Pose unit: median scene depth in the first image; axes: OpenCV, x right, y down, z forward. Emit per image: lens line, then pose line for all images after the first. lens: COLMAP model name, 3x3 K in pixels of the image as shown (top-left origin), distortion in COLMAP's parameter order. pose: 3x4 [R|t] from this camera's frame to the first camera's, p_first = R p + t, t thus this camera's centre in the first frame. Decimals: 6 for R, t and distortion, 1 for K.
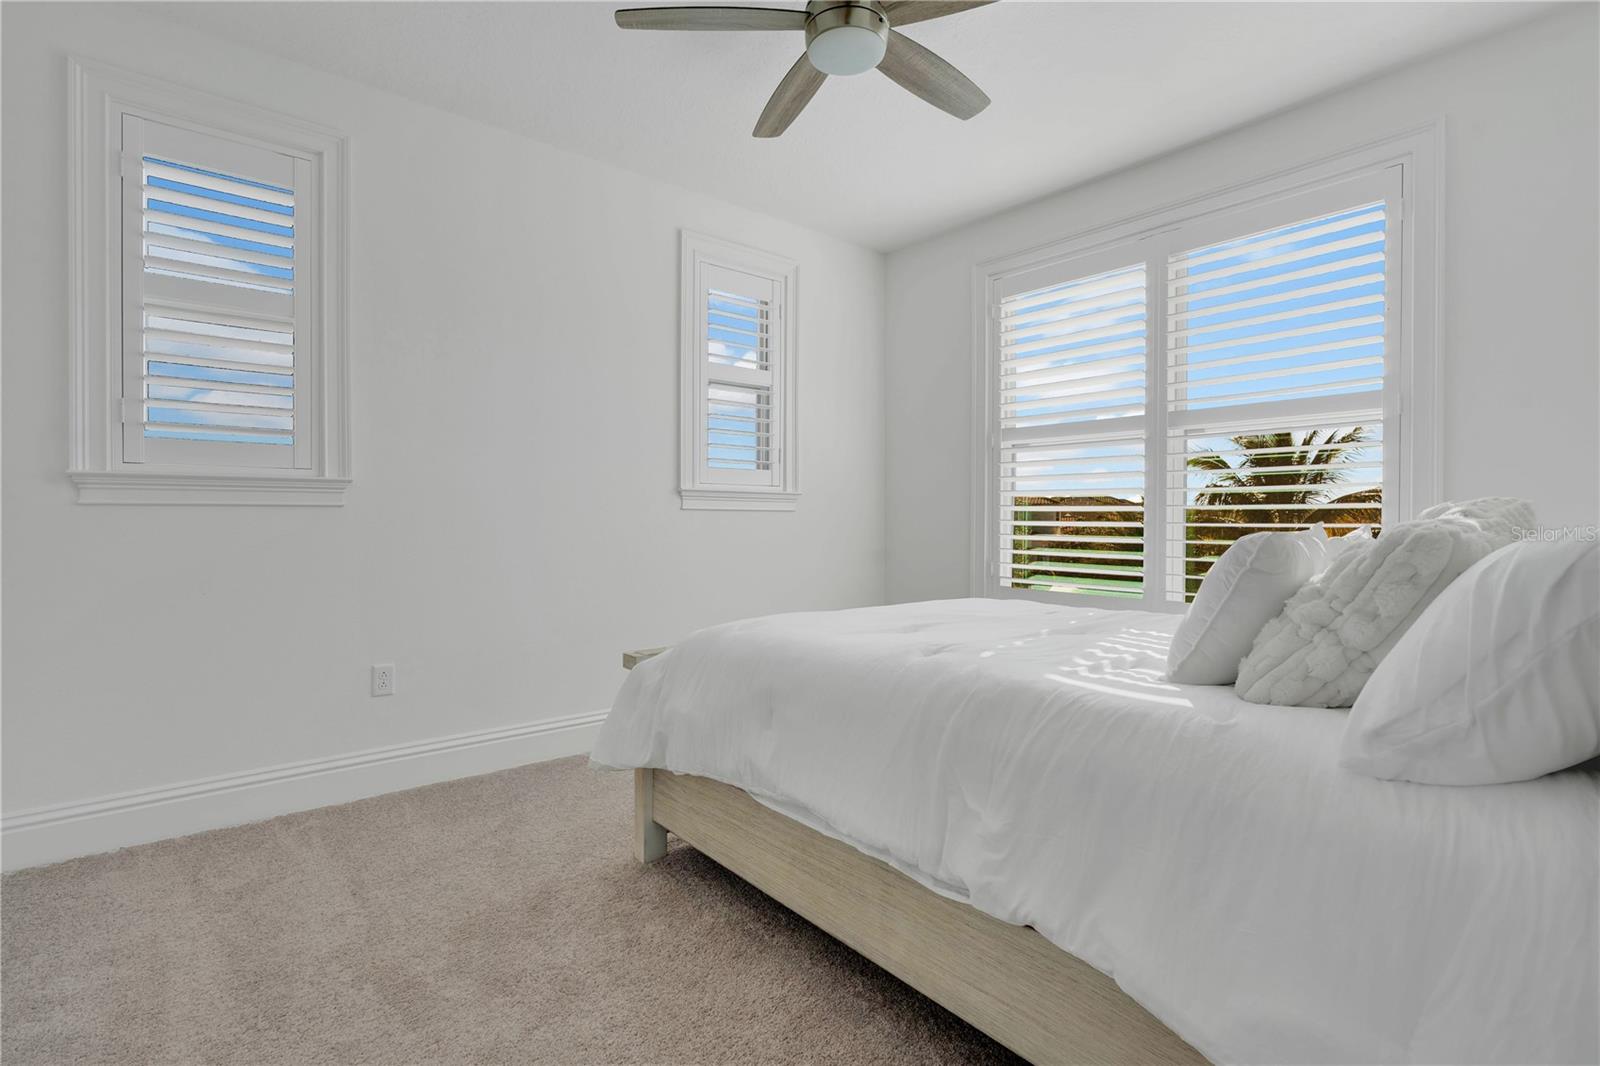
lens RADIAL K [[752.3, 0, 787.0], [0, 752.3, 531.8], [0, 0, 1]] dist [-0.001561, 0.000702]
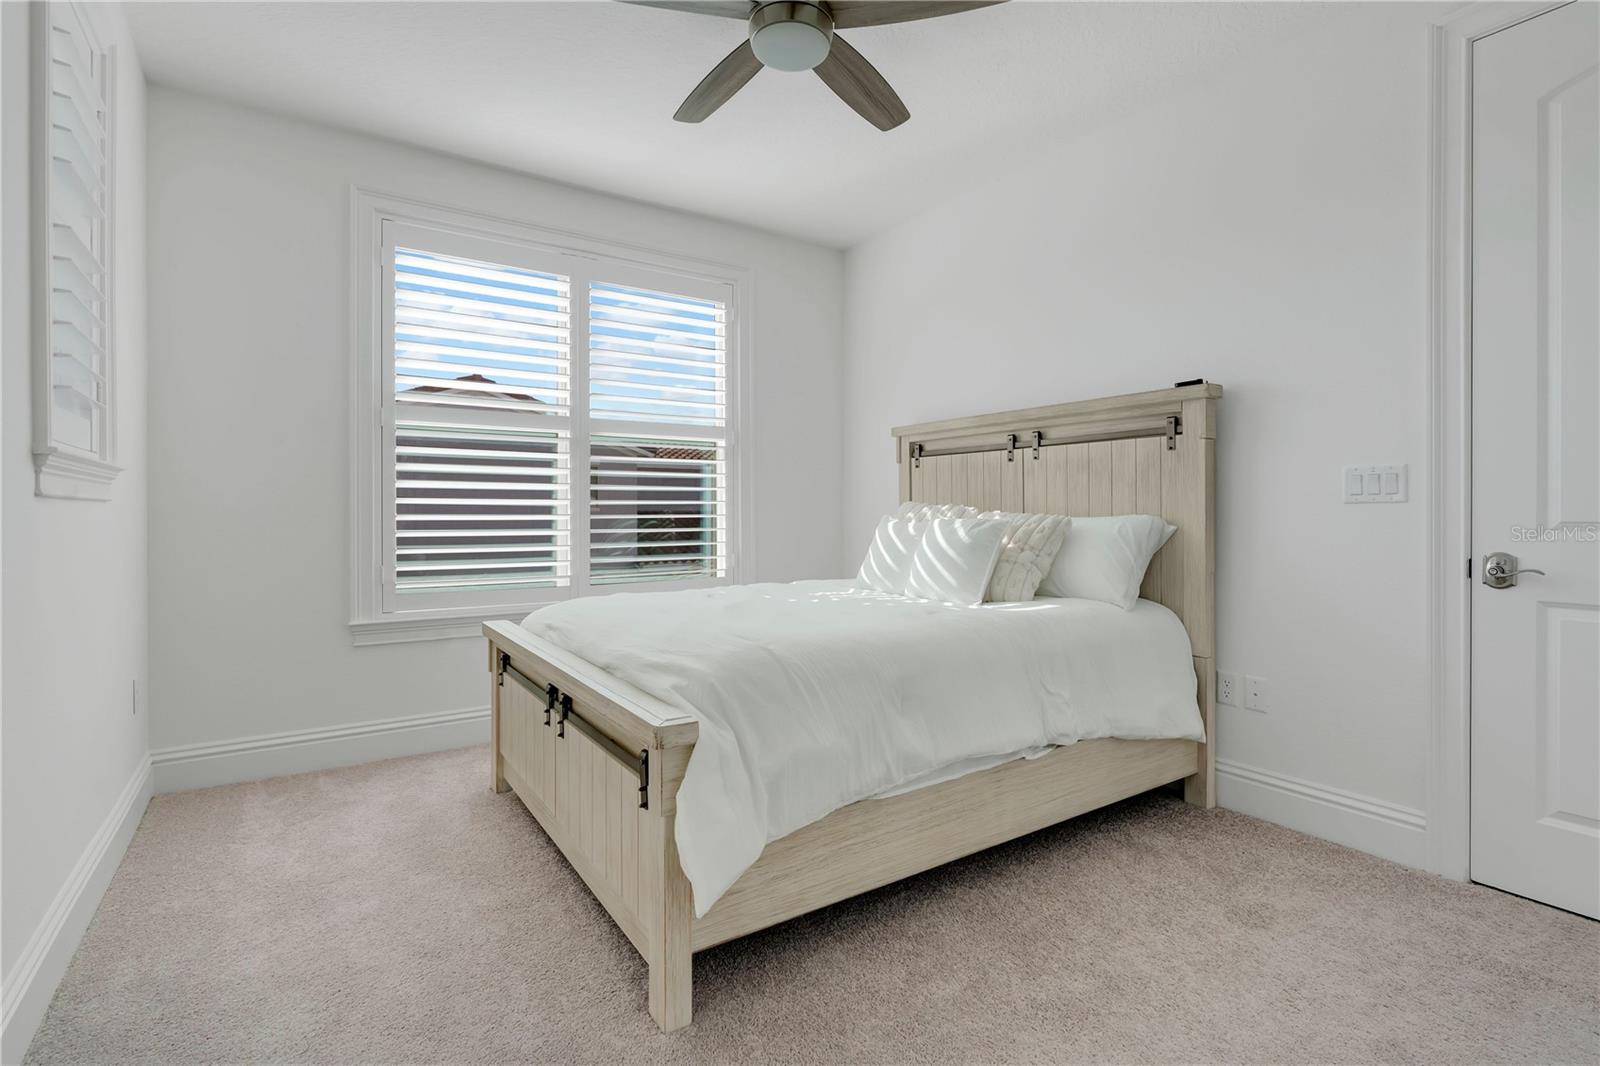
lens RADIAL K [[752.3, 0, 787.0], [0, 752.3, 531.8], [0, 0, 1]] dist [-0.001561, 0.000702]
pose [[0.100389, -0.030479, 0.994481, -0.723739], [0.020096, 0.999389, 0.028601, -0.017559], [-0.994745, 0.017114, 0.100940, 0.717061]]
